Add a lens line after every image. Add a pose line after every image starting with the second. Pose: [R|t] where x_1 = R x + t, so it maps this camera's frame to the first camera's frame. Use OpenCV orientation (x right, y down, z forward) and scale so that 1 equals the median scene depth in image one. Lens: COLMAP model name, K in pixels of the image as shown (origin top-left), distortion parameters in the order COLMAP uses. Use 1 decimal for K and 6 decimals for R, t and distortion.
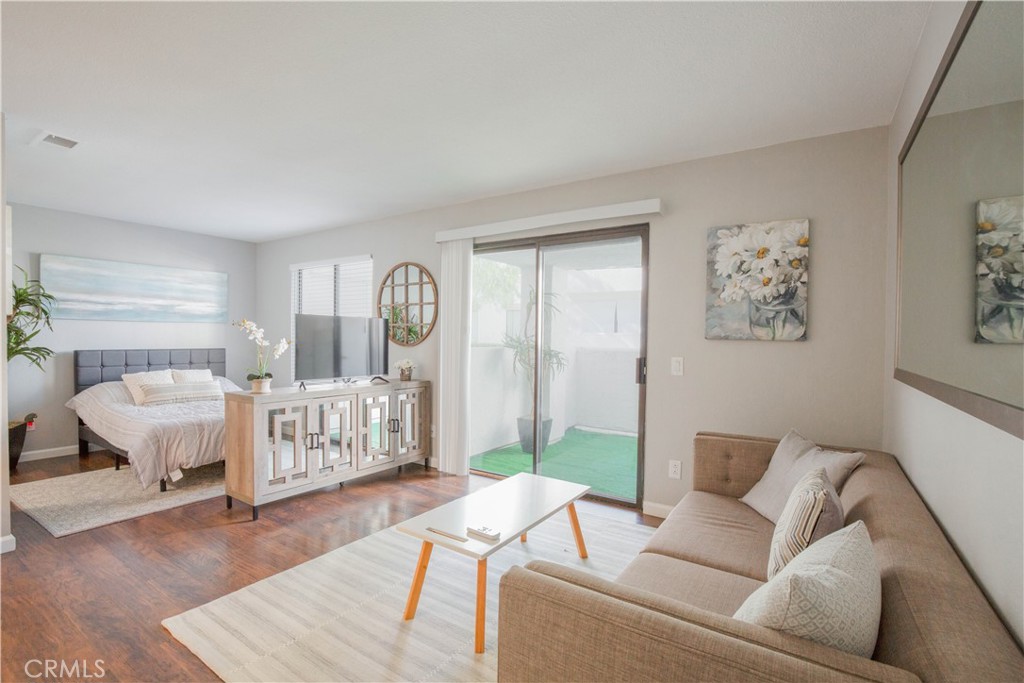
lens RADIAL K [[490.4, 0, 504.9], [0, 490.4, 343.9], [0, 0, 1]] dist [0.003067, 0.000734]
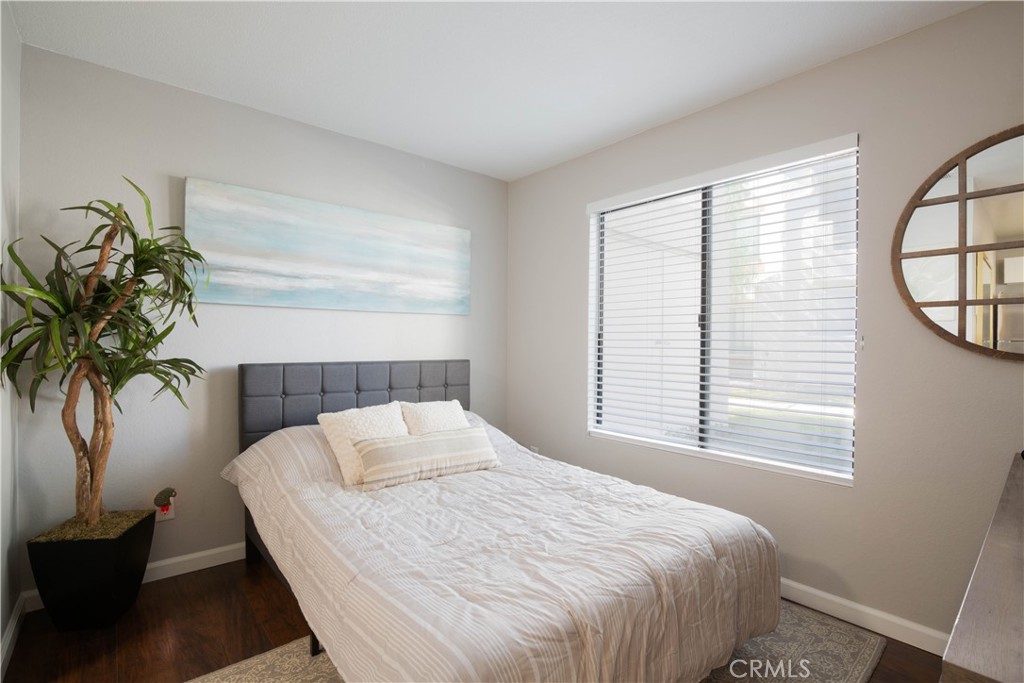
lens RADIAL K [[479.3, 0, 512.0], [0, 479.3, 341.5], [0, 0, 1]] dist [-0.001042, 0.000033]
pose [[0.970753, -0.002961, -0.240064, -0.464782], [-0.001808, 0.999805, -0.019643, -0.001401], [0.240075, 0.019502, 0.970558, 0.566121]]
